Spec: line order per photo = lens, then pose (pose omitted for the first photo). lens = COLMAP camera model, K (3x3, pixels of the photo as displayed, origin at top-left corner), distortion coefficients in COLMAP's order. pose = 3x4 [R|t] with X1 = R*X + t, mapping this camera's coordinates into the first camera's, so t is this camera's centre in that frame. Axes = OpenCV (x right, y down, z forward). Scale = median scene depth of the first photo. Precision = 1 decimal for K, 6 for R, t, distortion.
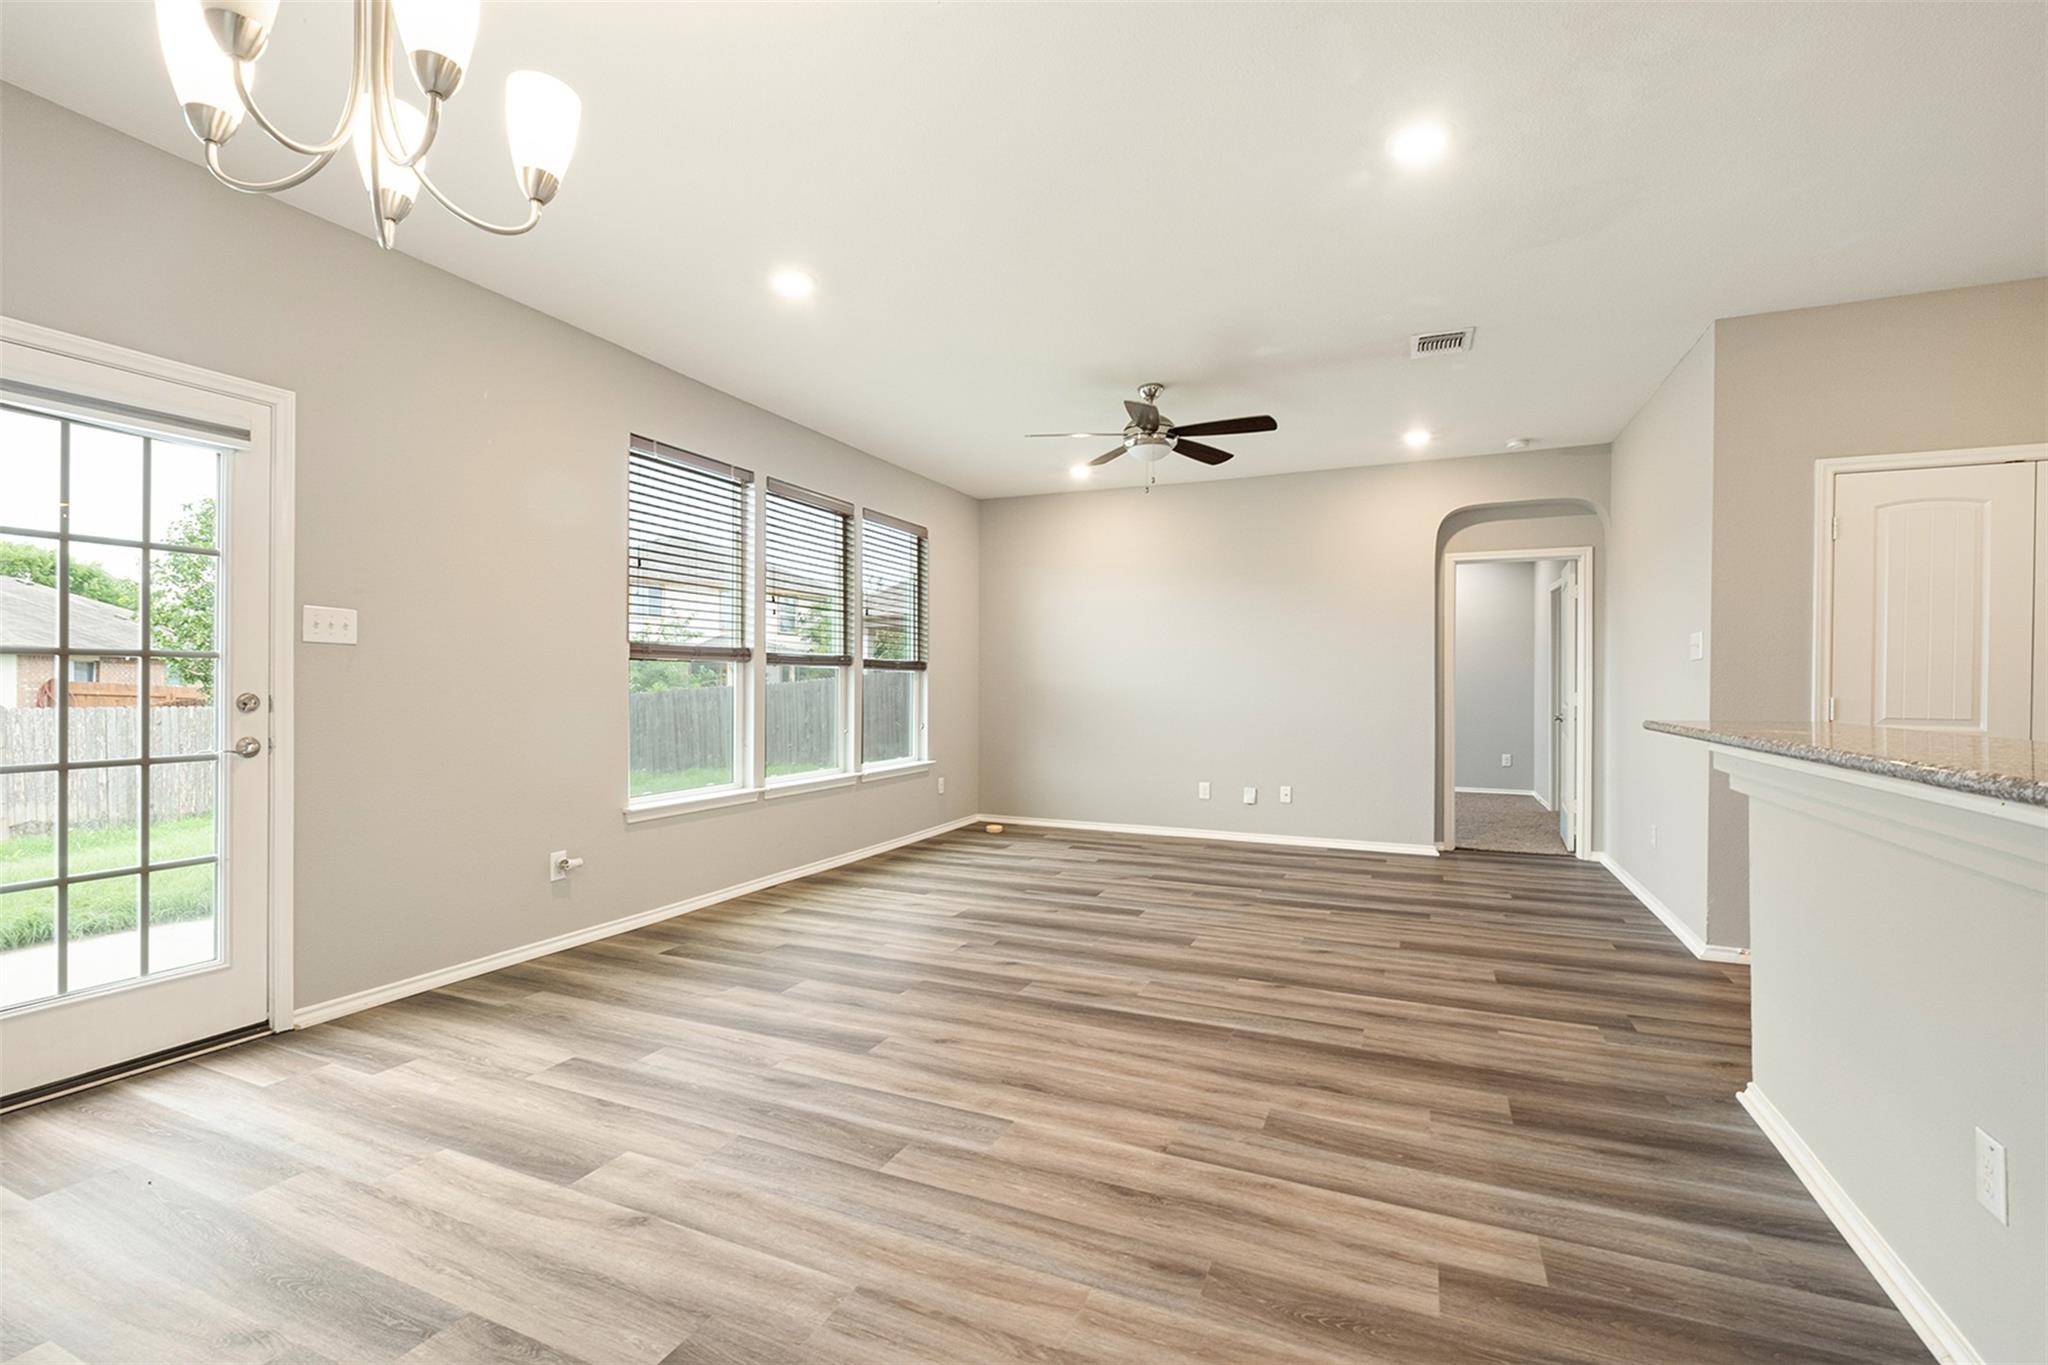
lens RADIAL K [[890.1, 0, 1014.5], [0, 890.1, 695.8], [0, 0, 1]] dist [-0.000245, -0.004405]
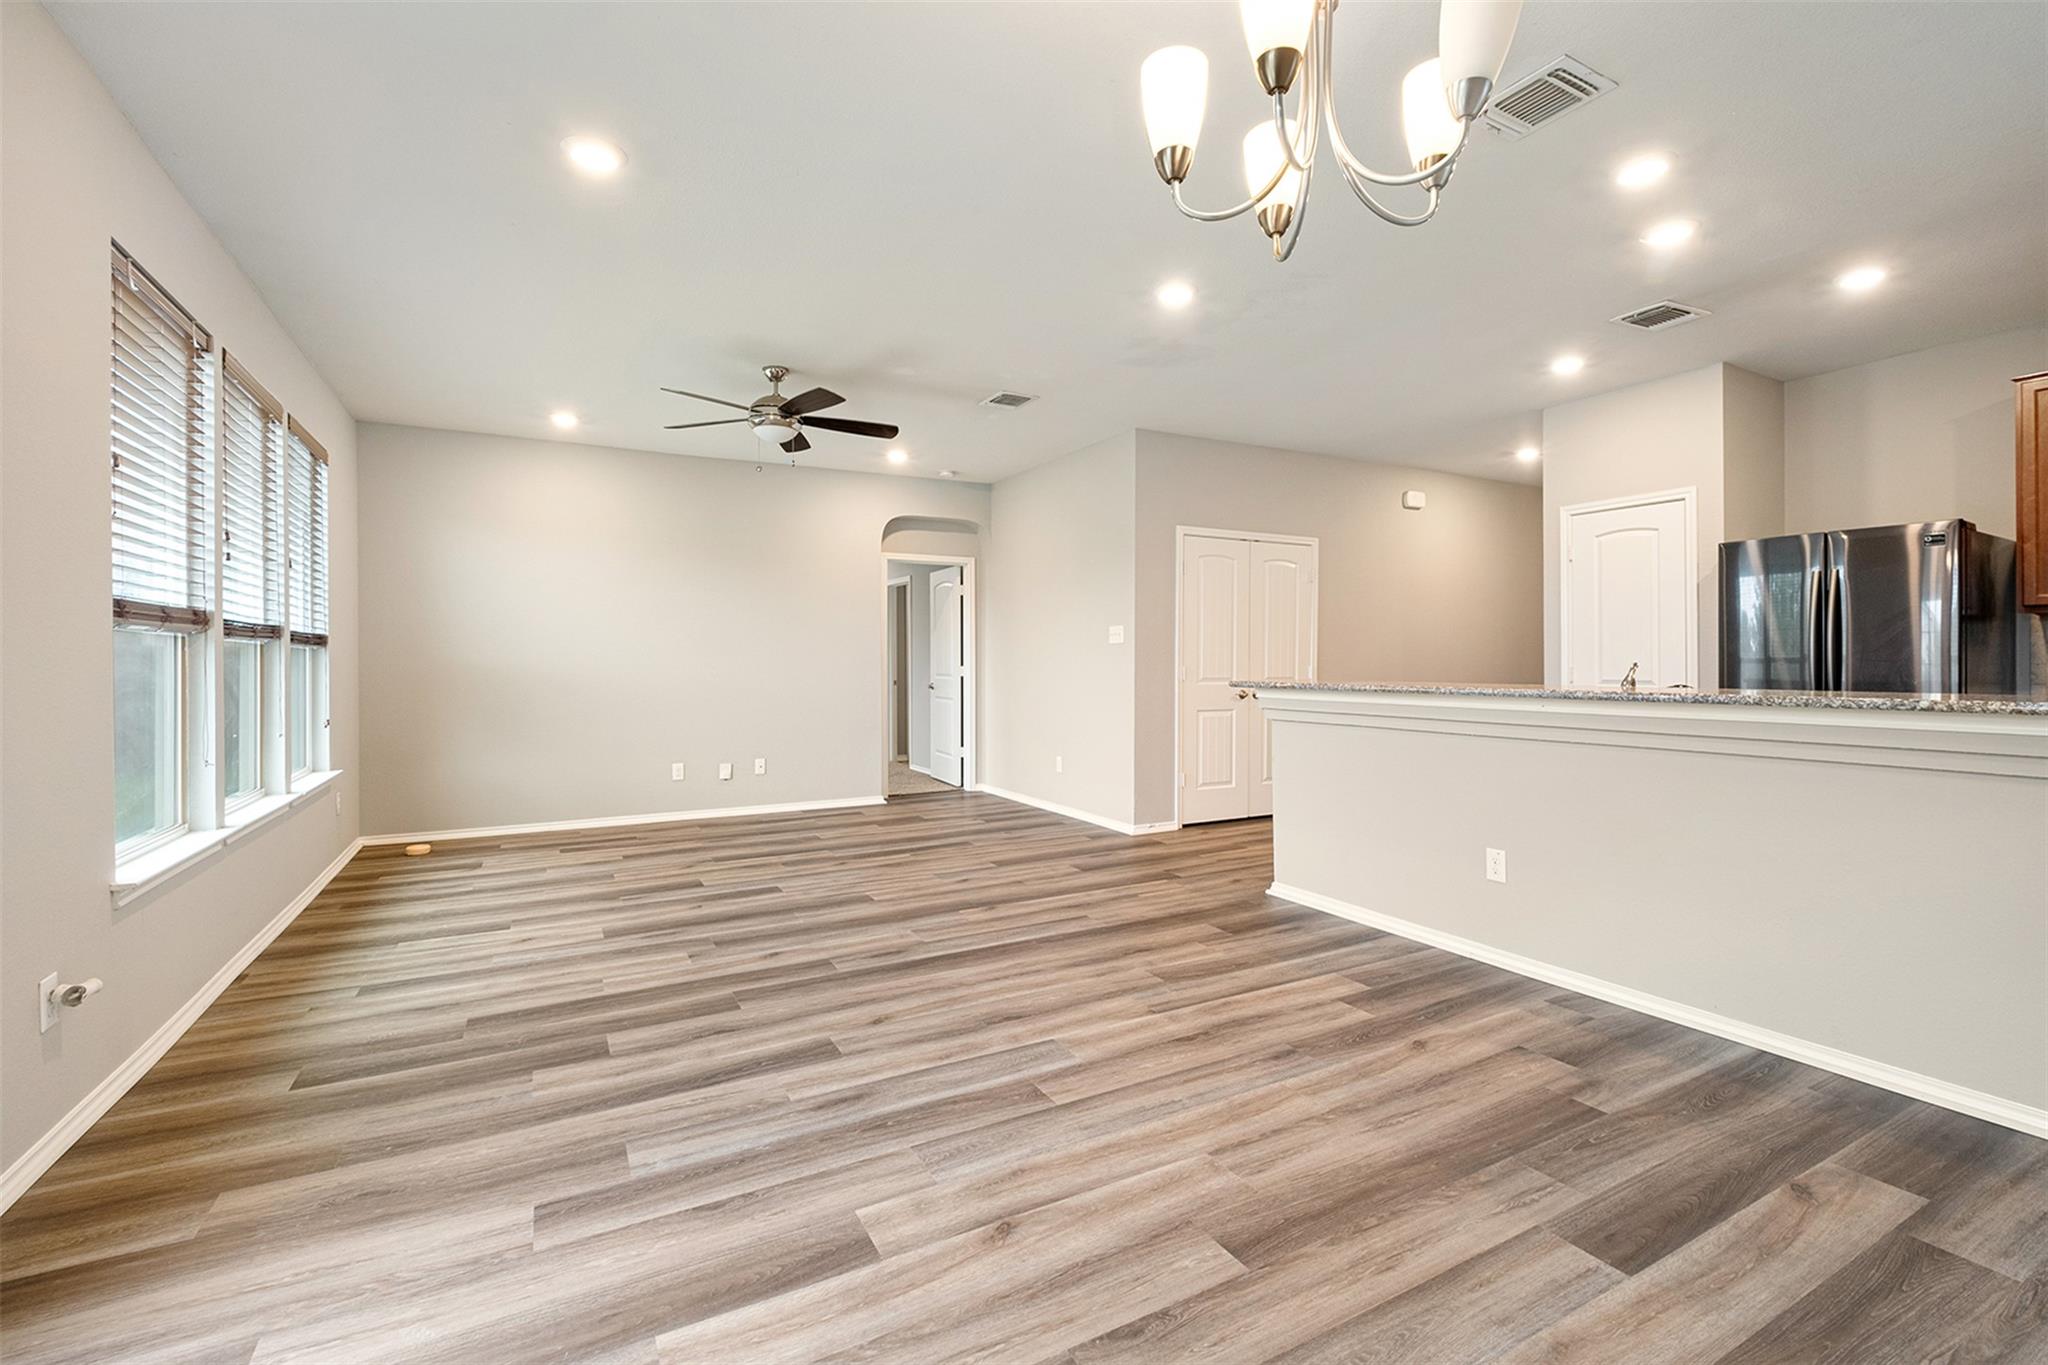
lens RADIAL K [[890.1, 0, 1016.2], [0, 890.1, 663.8], [0, 0, 1]] dist [-0.000245, -0.004405]
pose [[0.614109, -0.008942, 0.789171, -0.642415], [0.016337, 0.999866, -0.001384, -0.006328], [-0.789052, 0.013742, 0.614172, 0.219521]]
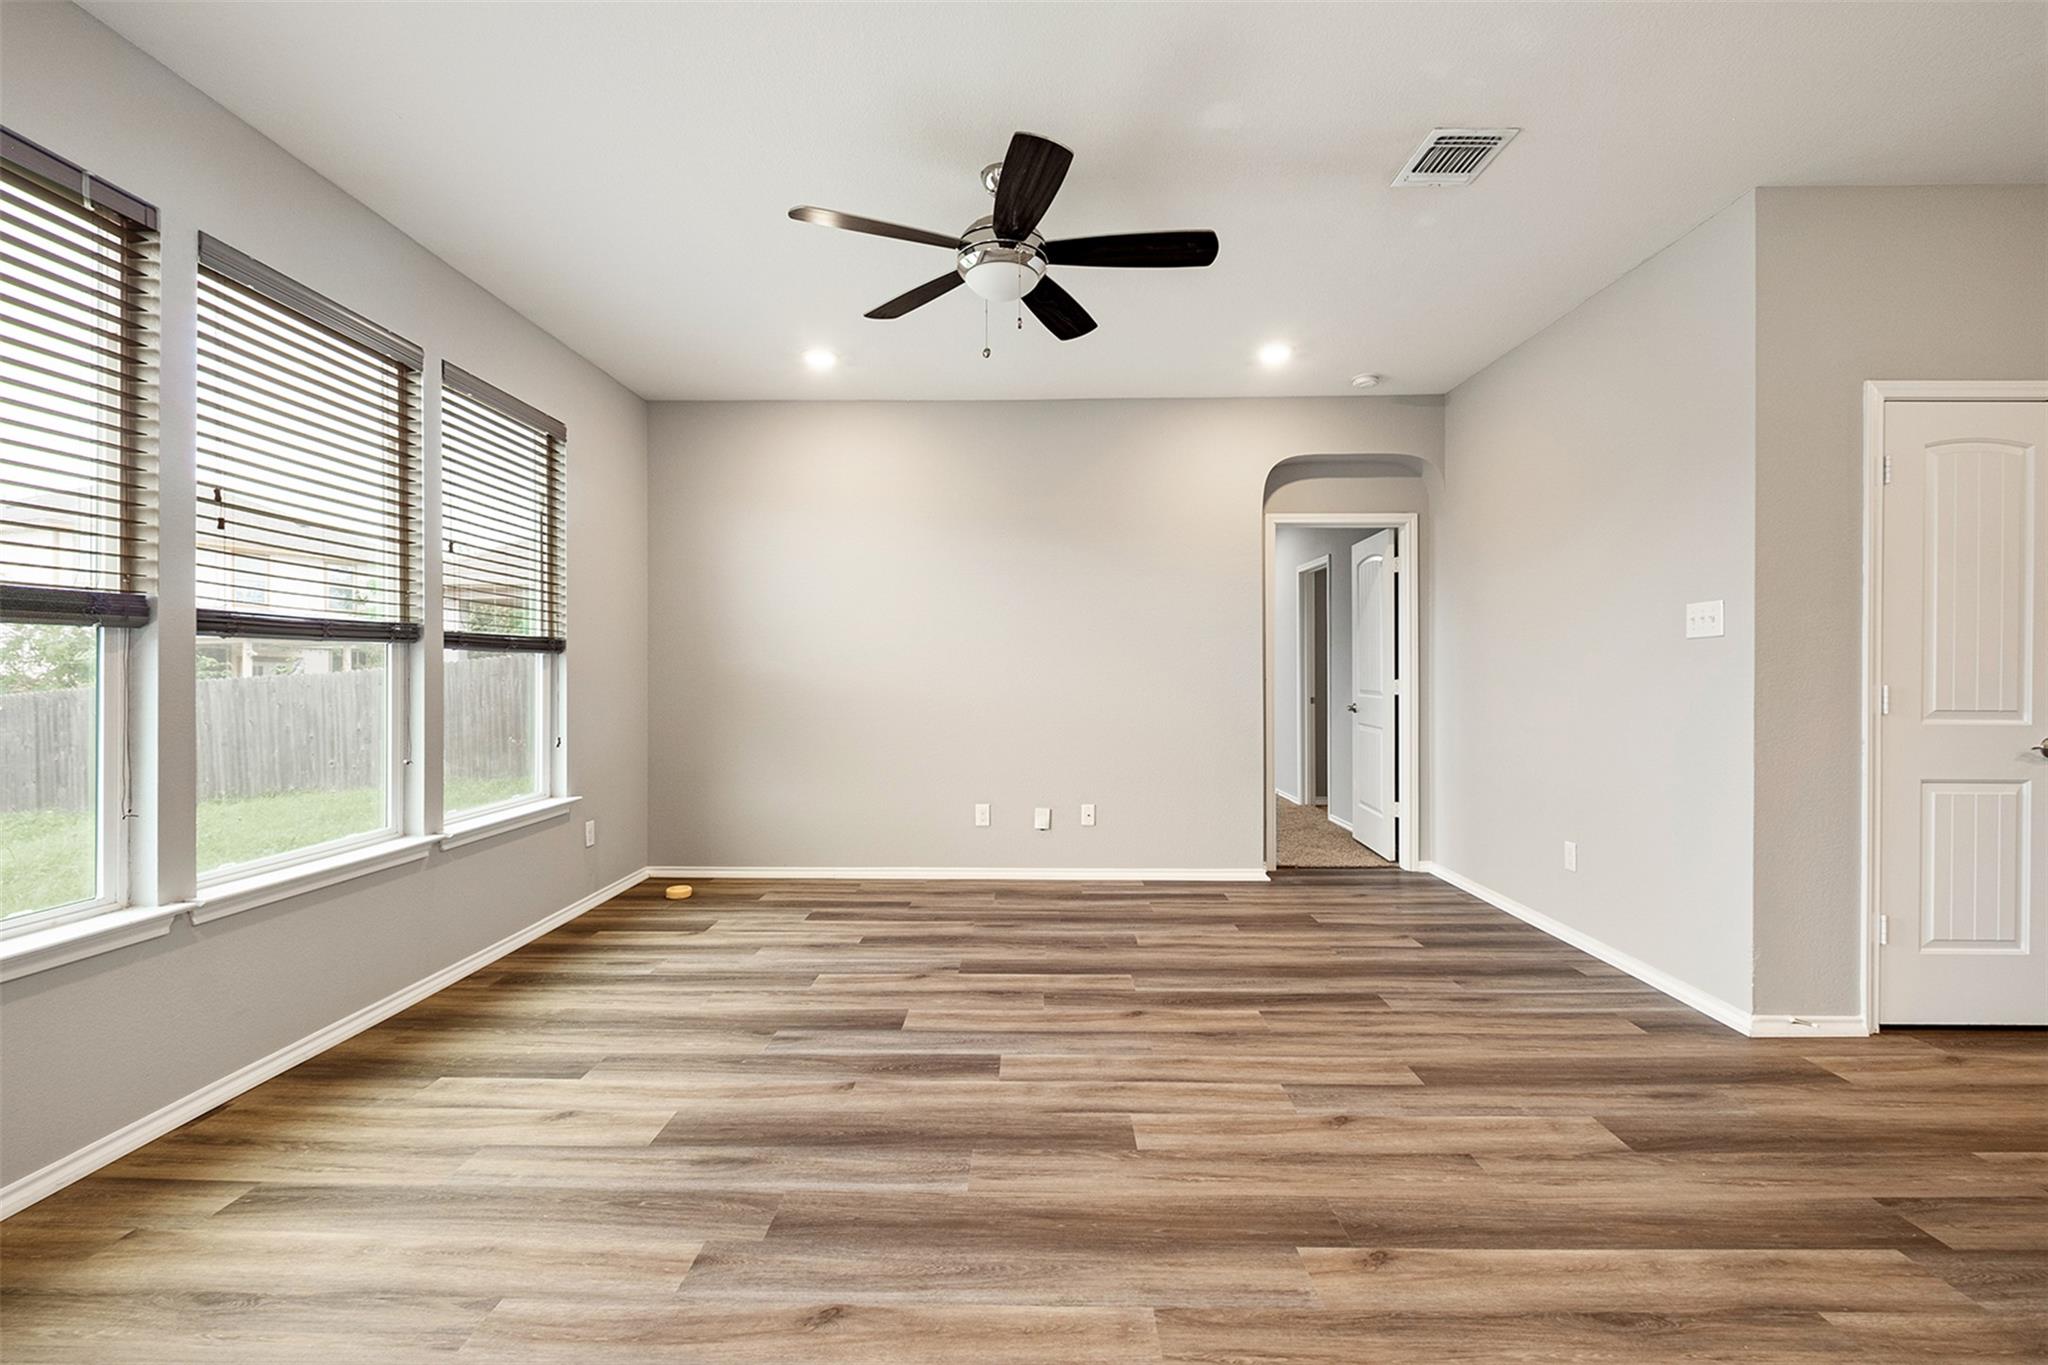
lens RADIAL K [[890.1, 0, 1012.9], [0, 890.1, 667.3], [0, 0, 1]] dist [-0.000245, -0.004405]
pose [[0.922722, -0.003371, 0.385452, -0.095582], [0.009857, 0.999841, -0.014853, -0.009417], [-0.385341, 0.017505, 0.922608, 0.602176]]
